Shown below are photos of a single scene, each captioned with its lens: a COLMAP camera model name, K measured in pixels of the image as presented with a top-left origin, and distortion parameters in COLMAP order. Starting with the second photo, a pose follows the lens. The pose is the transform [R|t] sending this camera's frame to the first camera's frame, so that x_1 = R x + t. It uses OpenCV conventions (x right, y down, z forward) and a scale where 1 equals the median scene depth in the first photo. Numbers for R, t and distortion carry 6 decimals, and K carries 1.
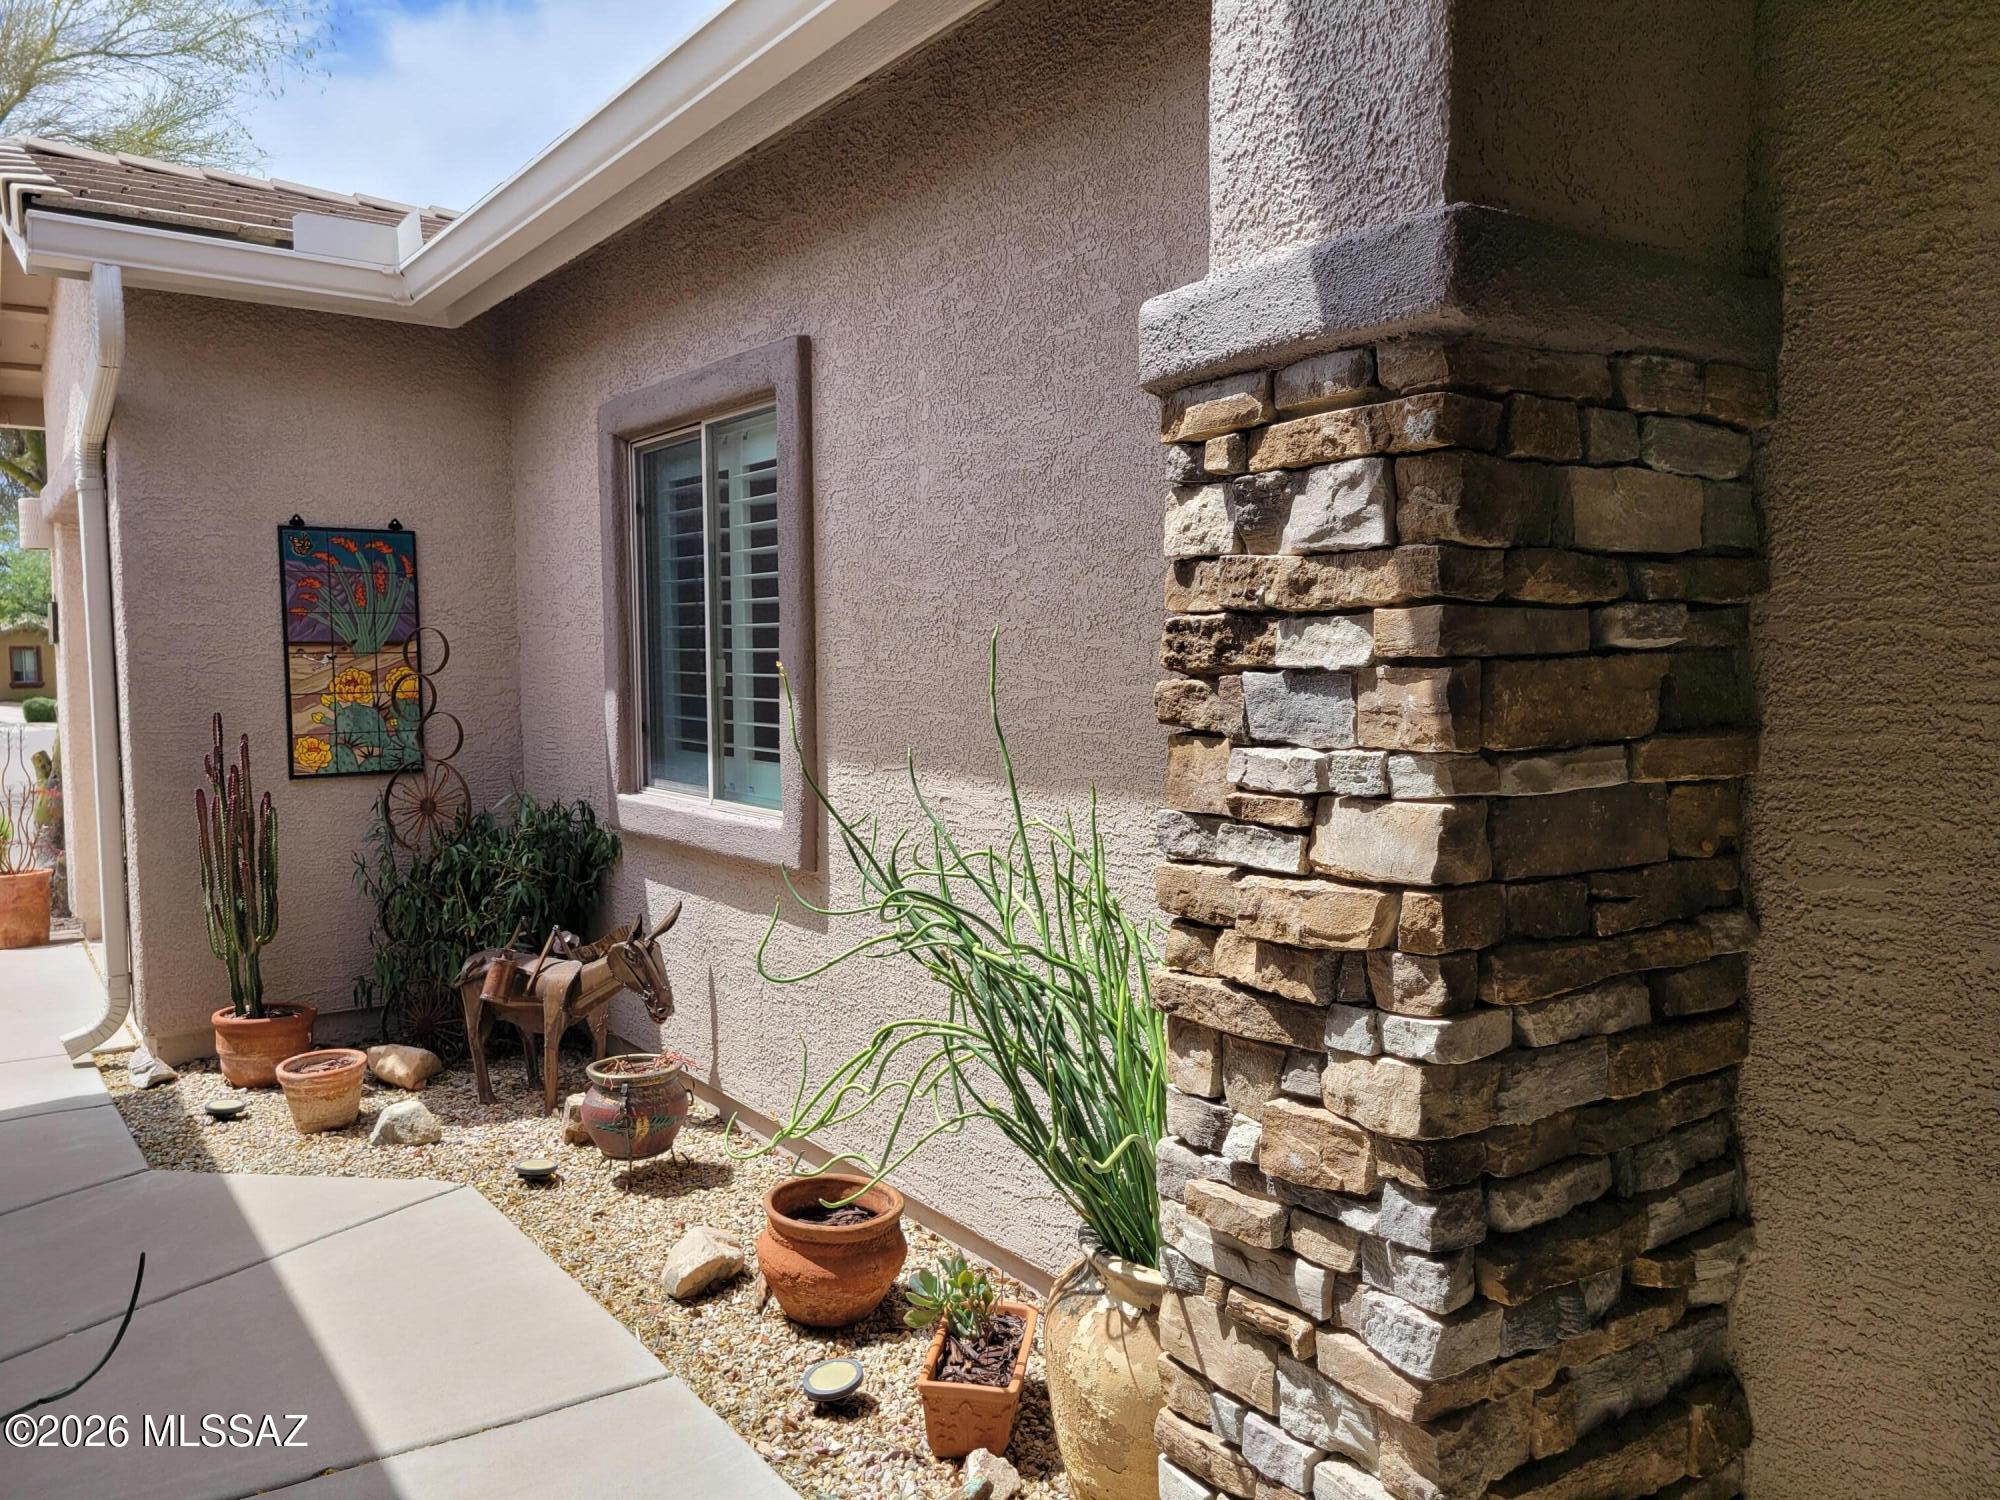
lens RADIAL K [[1493.0, 0, 994.7], [0, 1493.0, 757.9], [0, 0, 1]] dist [0.066336, -0.055954]
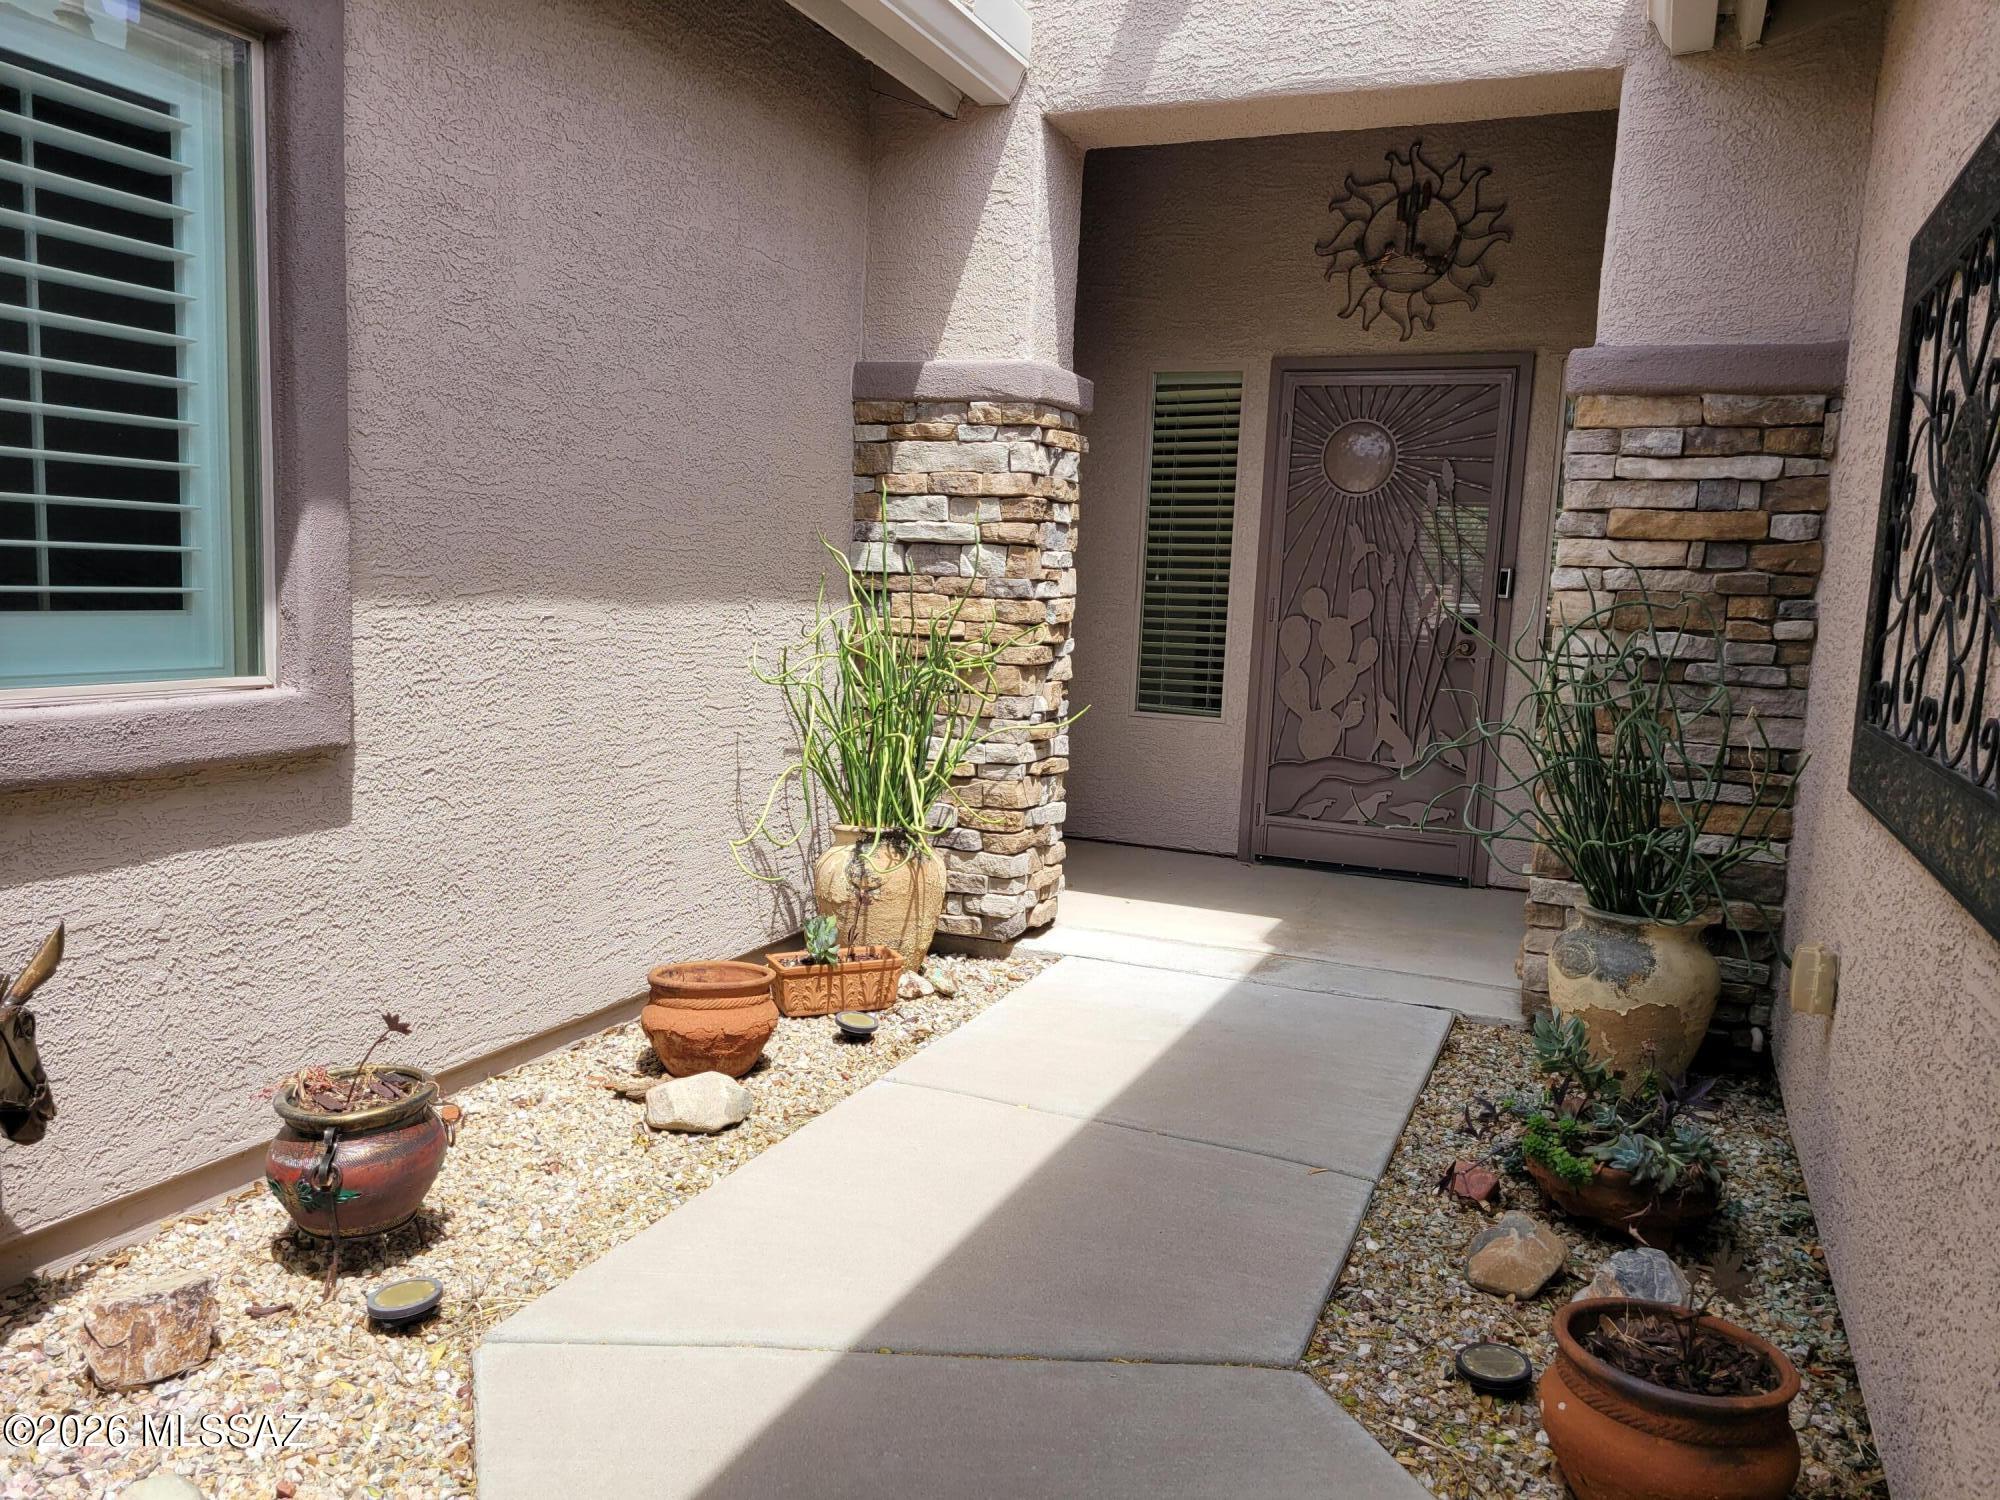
lens RADIAL K [[1493.0, 0, 994.7], [0, 1493.0, 757.9], [0, 0, 1]] dist [0.066336, -0.055954]
pose [[-0.526258, -0.122496, 0.841456, -0.733601], [0.020234, 0.987485, 0.156410, -0.022028], [-0.850084, 0.099338, -0.517193, 0.890269]]
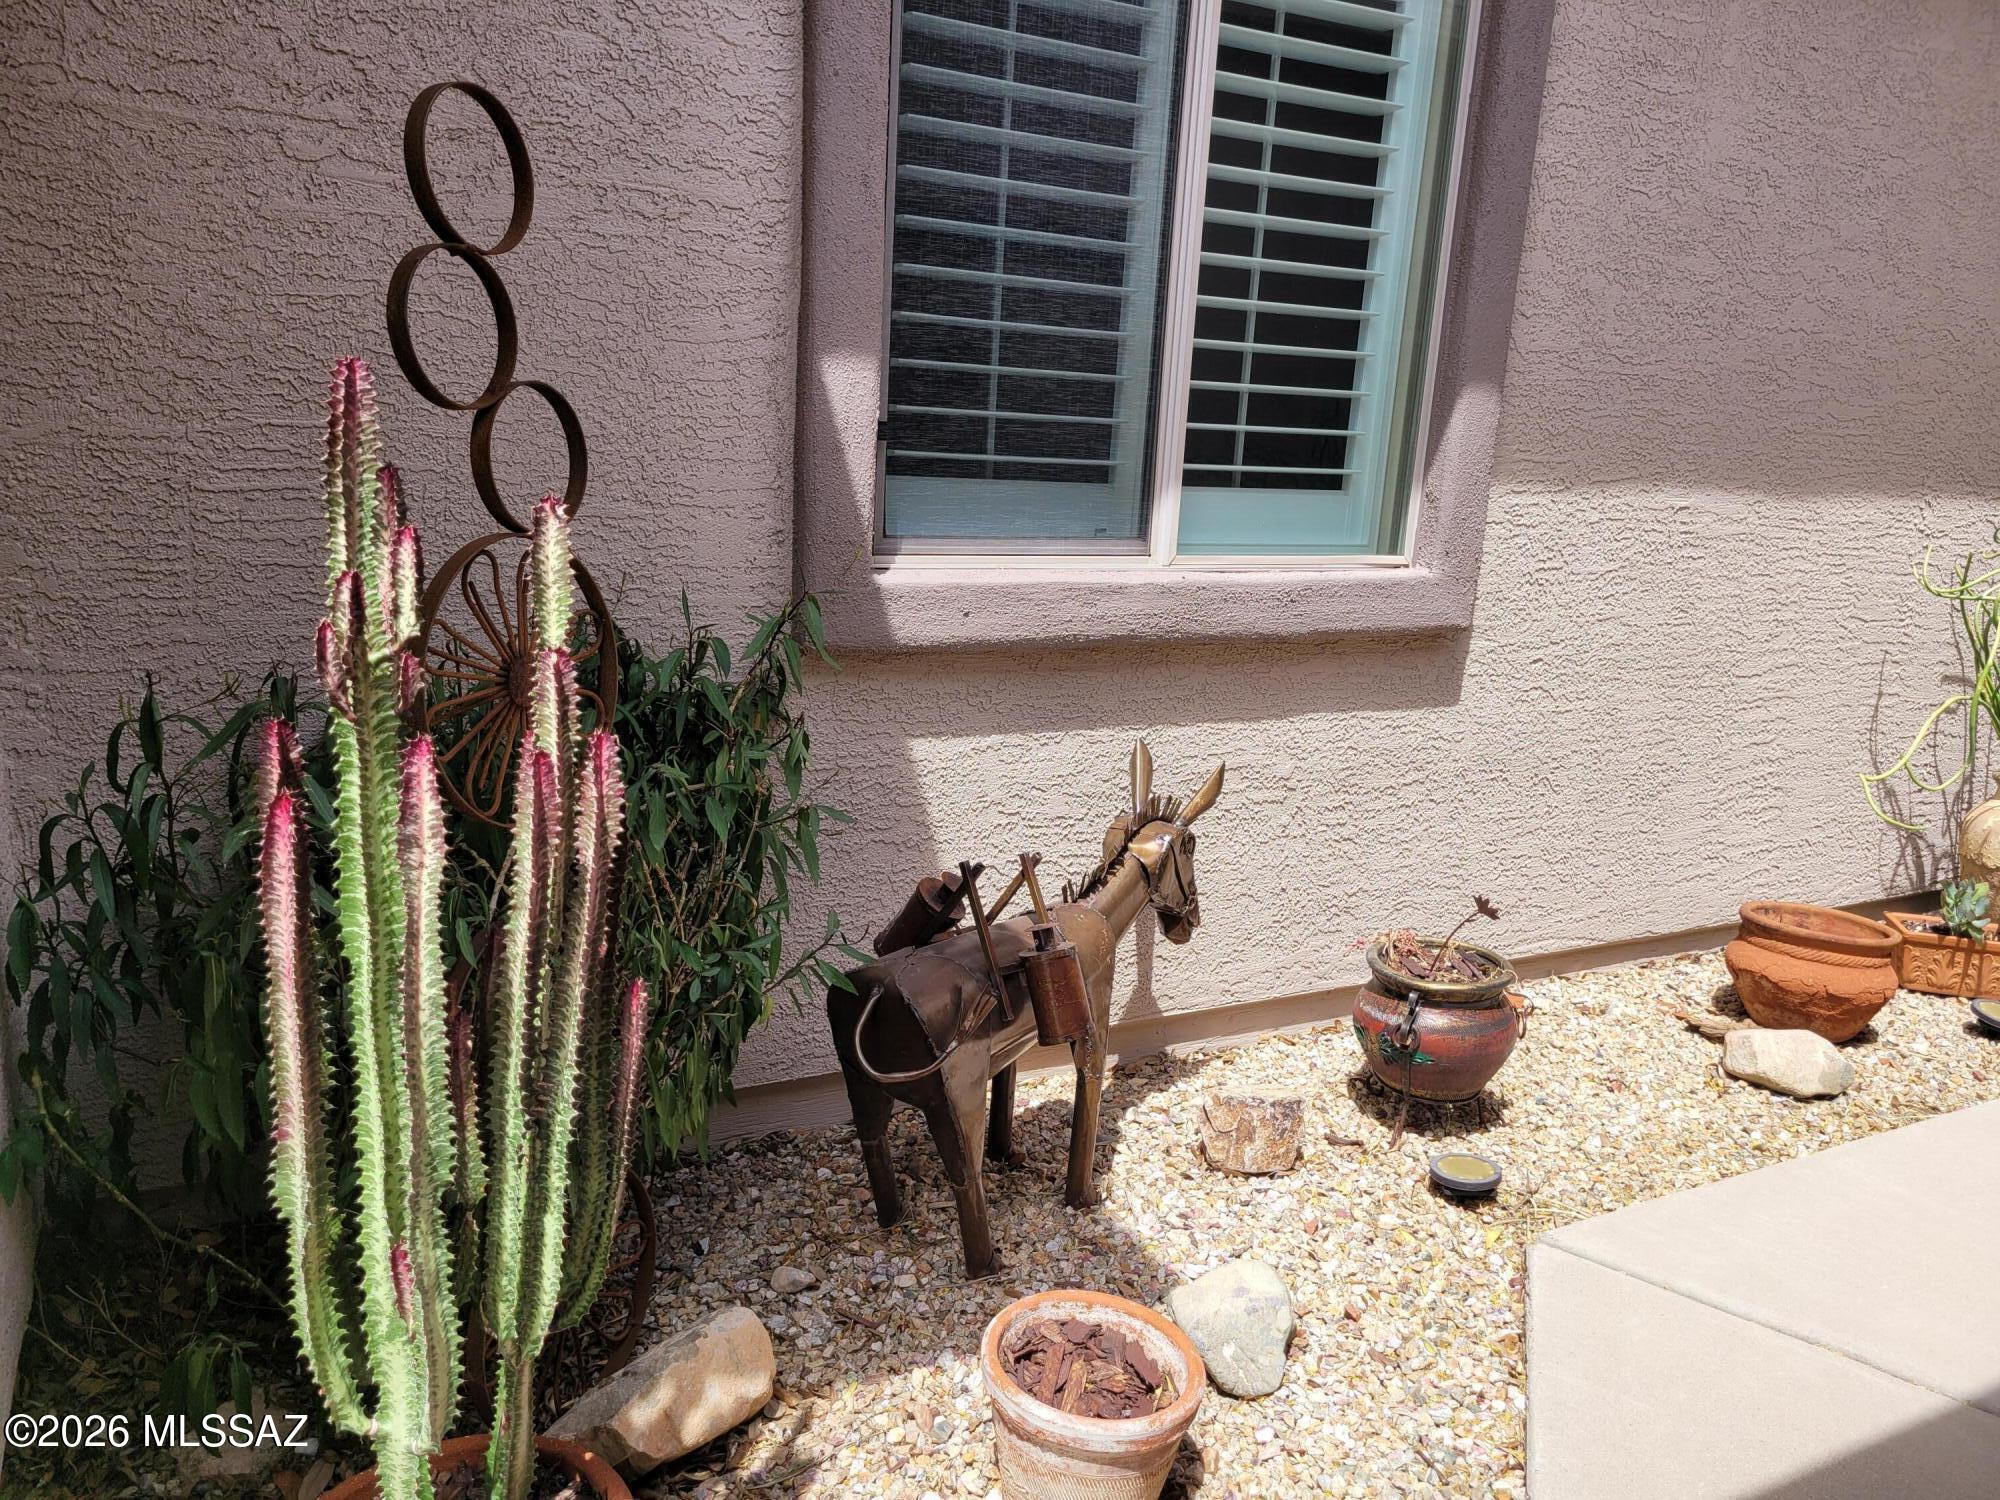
lens RADIAL K [[1492.6, 0, 1003.6], [0, 1492.6, 737.4], [0, 0, 1]] dist [0.065097, -0.052267]
pose [[0.122318, -0.206401, 0.970792, -0.717444], [0.014185, 0.978400, 0.206231, -0.023301], [-0.992390, -0.011455, 0.122604, 0.909098]]
